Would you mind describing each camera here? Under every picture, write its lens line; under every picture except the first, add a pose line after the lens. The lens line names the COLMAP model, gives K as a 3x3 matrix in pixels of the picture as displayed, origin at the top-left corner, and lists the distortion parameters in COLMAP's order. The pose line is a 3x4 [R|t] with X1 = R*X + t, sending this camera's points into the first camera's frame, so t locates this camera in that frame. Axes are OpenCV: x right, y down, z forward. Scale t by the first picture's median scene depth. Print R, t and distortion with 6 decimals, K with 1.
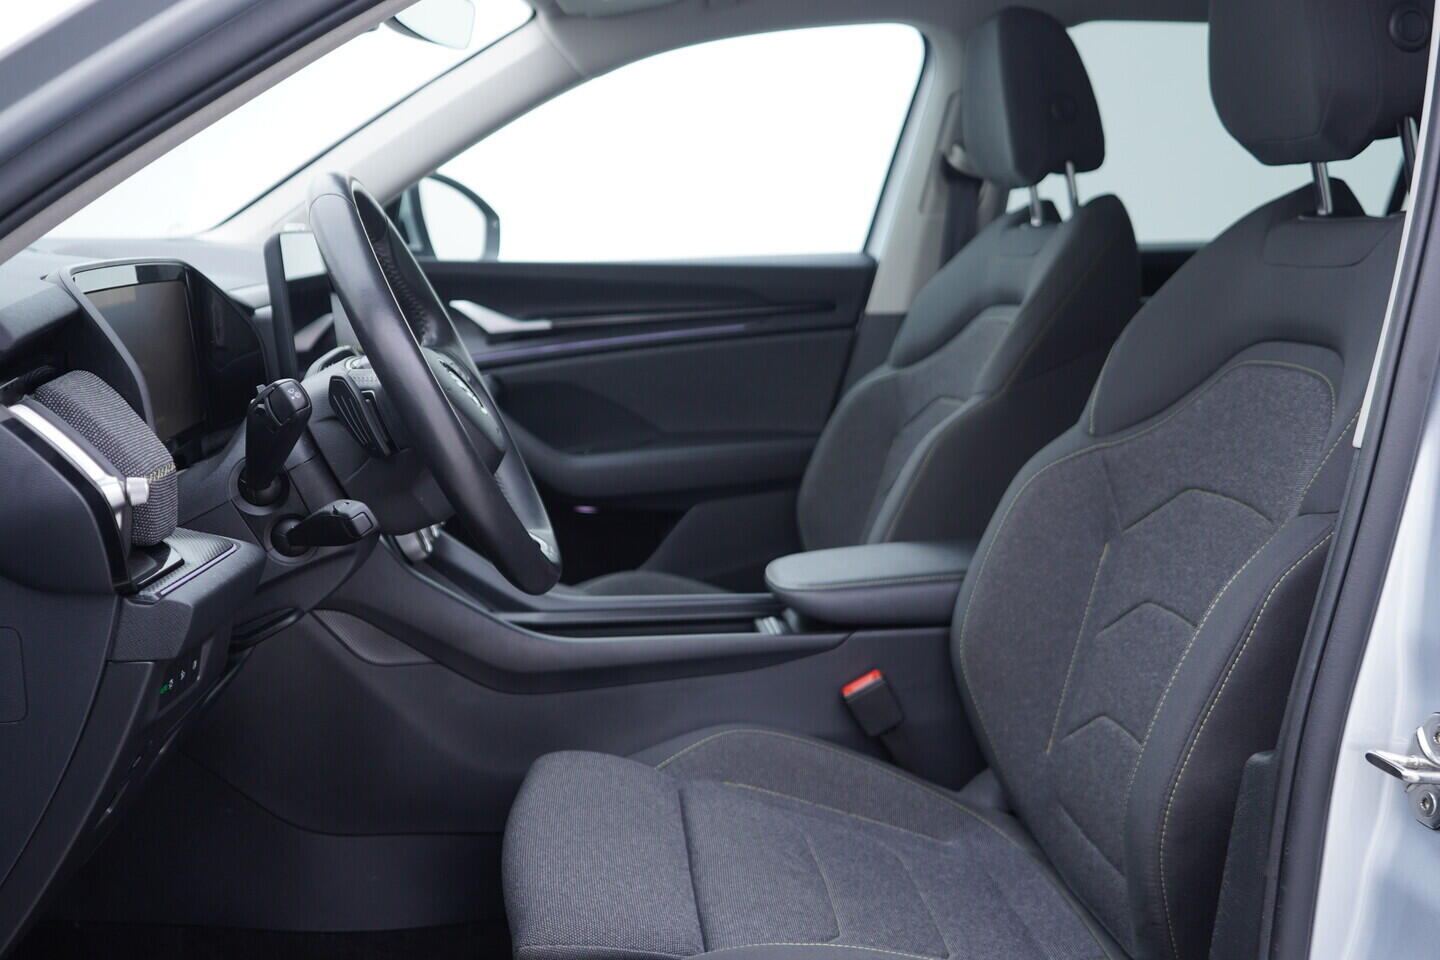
lens RADIAL K [[1486.8, 0, 719.3], [0, 1486.8, 484.2], [0, 0, 1]] dist [-0.005903, 0.000000]
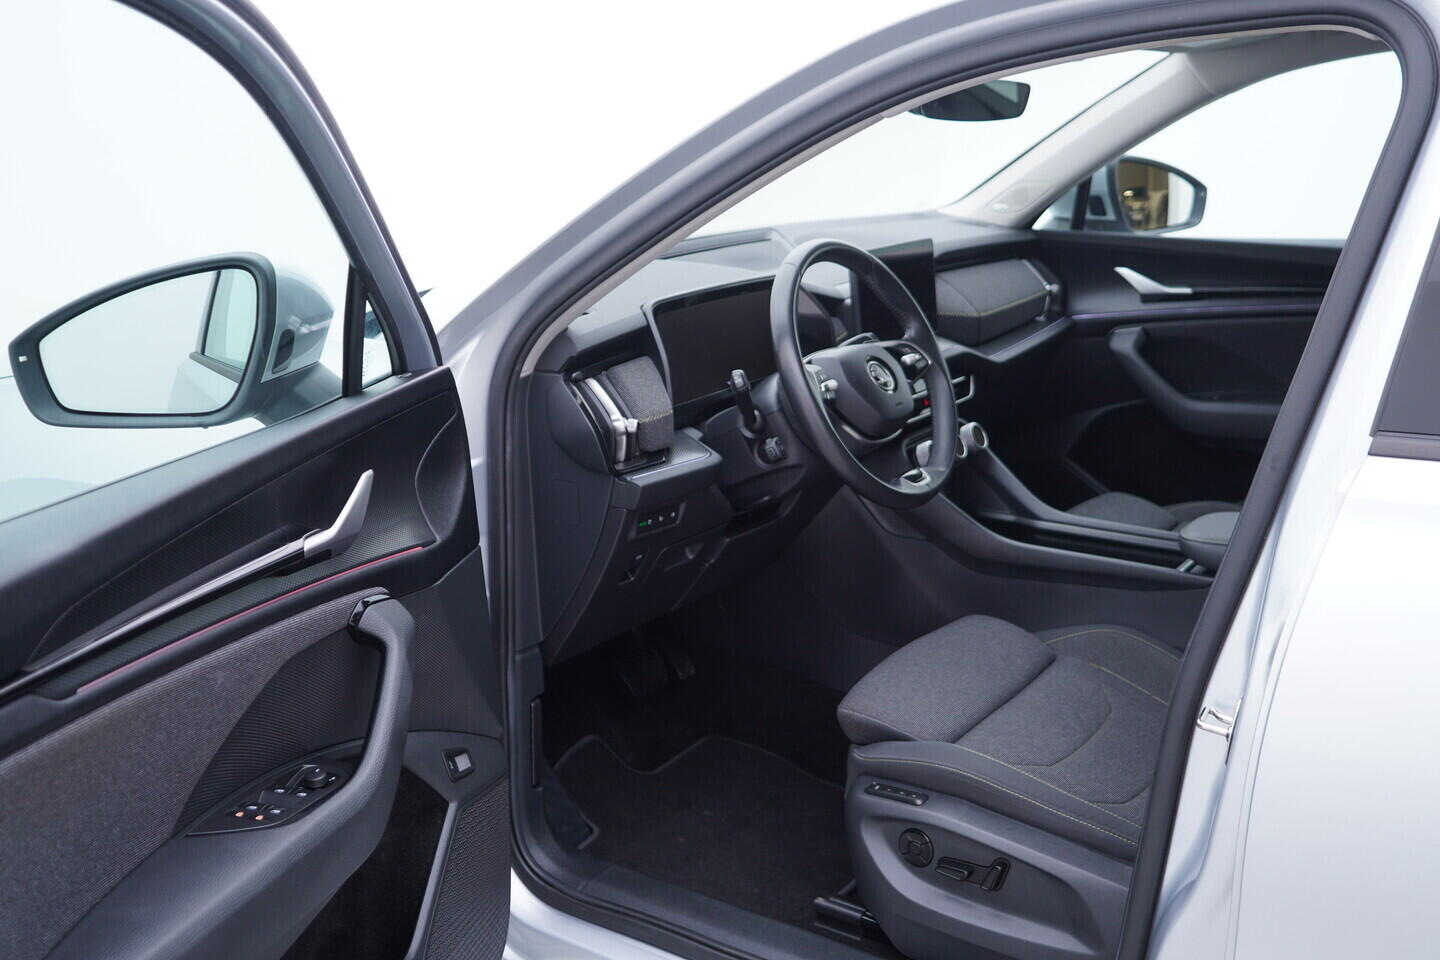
lens RADIAL K [[1486.8, 0, 719.3], [0, 1486.8, 474.3], [0, 0, 1]] dist [-0.005903, 0.000000]
pose [[0.757676, 0.156162, -0.633673, 0.425972], [-0.095065, 0.987003, 0.129569, -0.087448], [0.645670, -0.037931, 0.762674, -0.205187]]
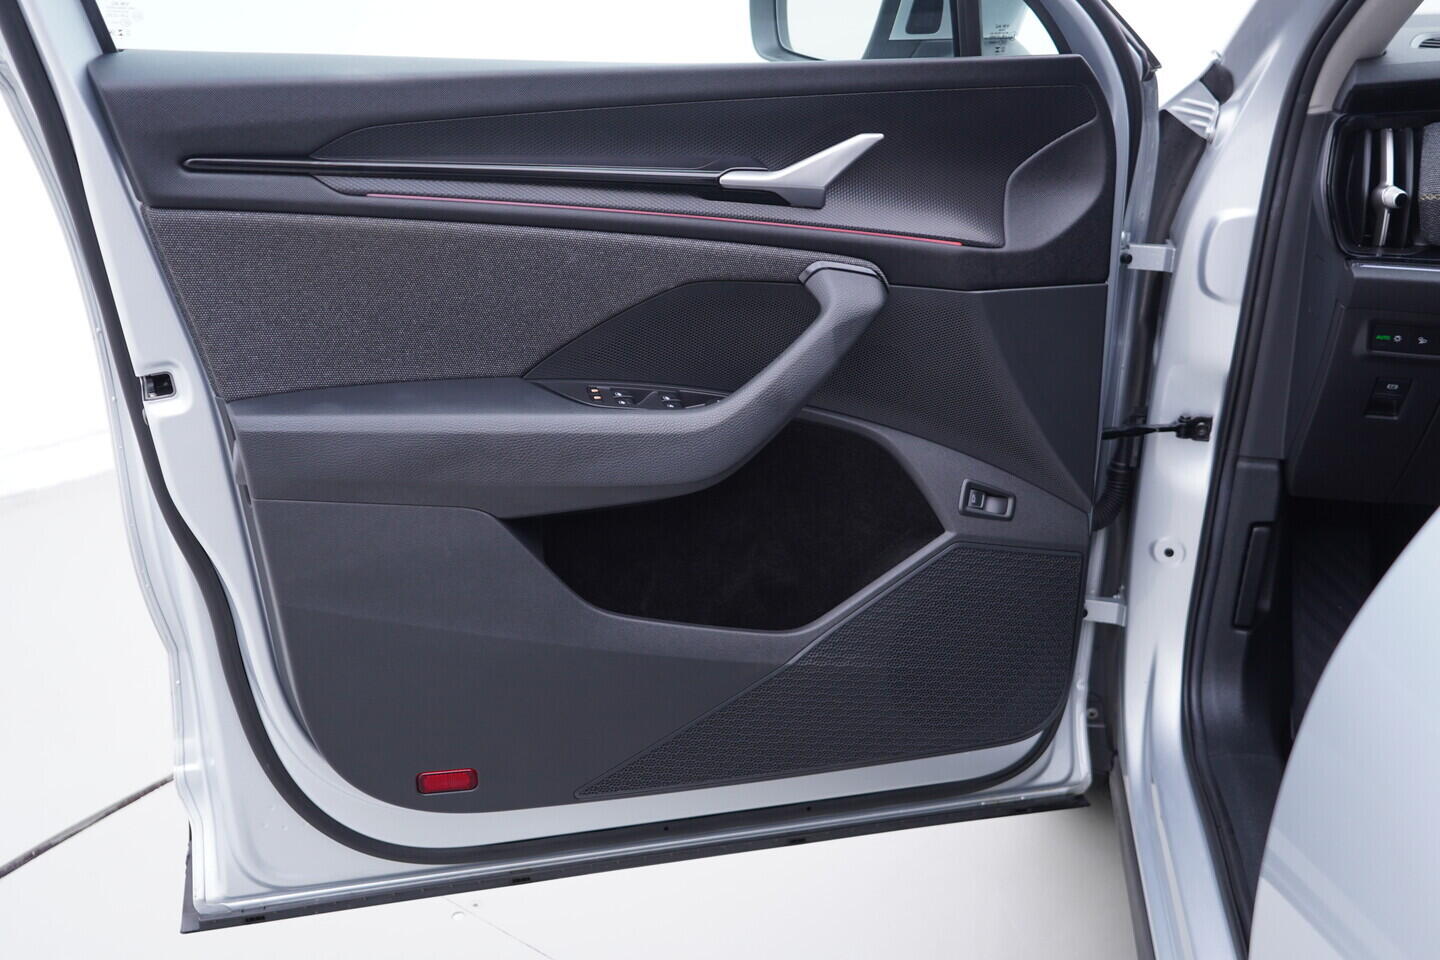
lens RADIAL K [[1486.8, 0, 706.5], [0, 1486.8, 481.5], [0, 0, 1]] dist [-0.005903, 0.000000]
pose [[-0.272122, 0.345090, -0.898256, 0.522805], [-0.158802, 0.904578, 0.395627, -0.092774], [0.949069, 0.250304, -0.191354, 0.296160]]
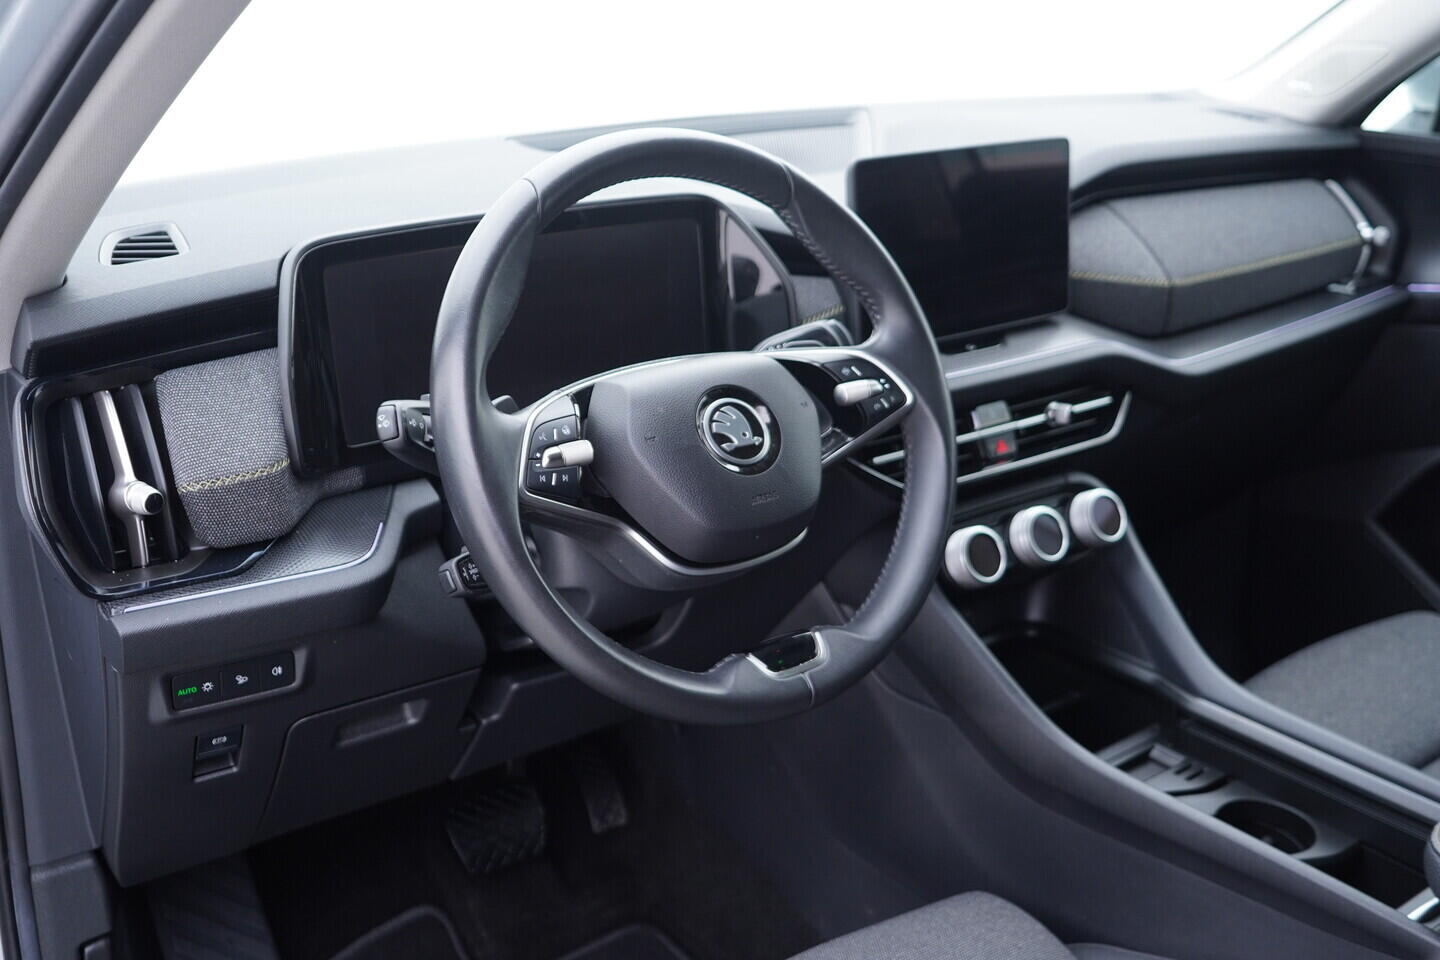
lens RADIAL K [[1486.8, 0, 726.3], [0, 1486.8, 486.7], [0, 0, 1]] dist [-0.005903, 0.000000]
pose [[0.515363, 0.290923, -0.806080, 0.257234], [-0.141612, 0.956593, 0.254705, -0.132729], [0.845190, -0.017115, 0.534191, 0.337737]]
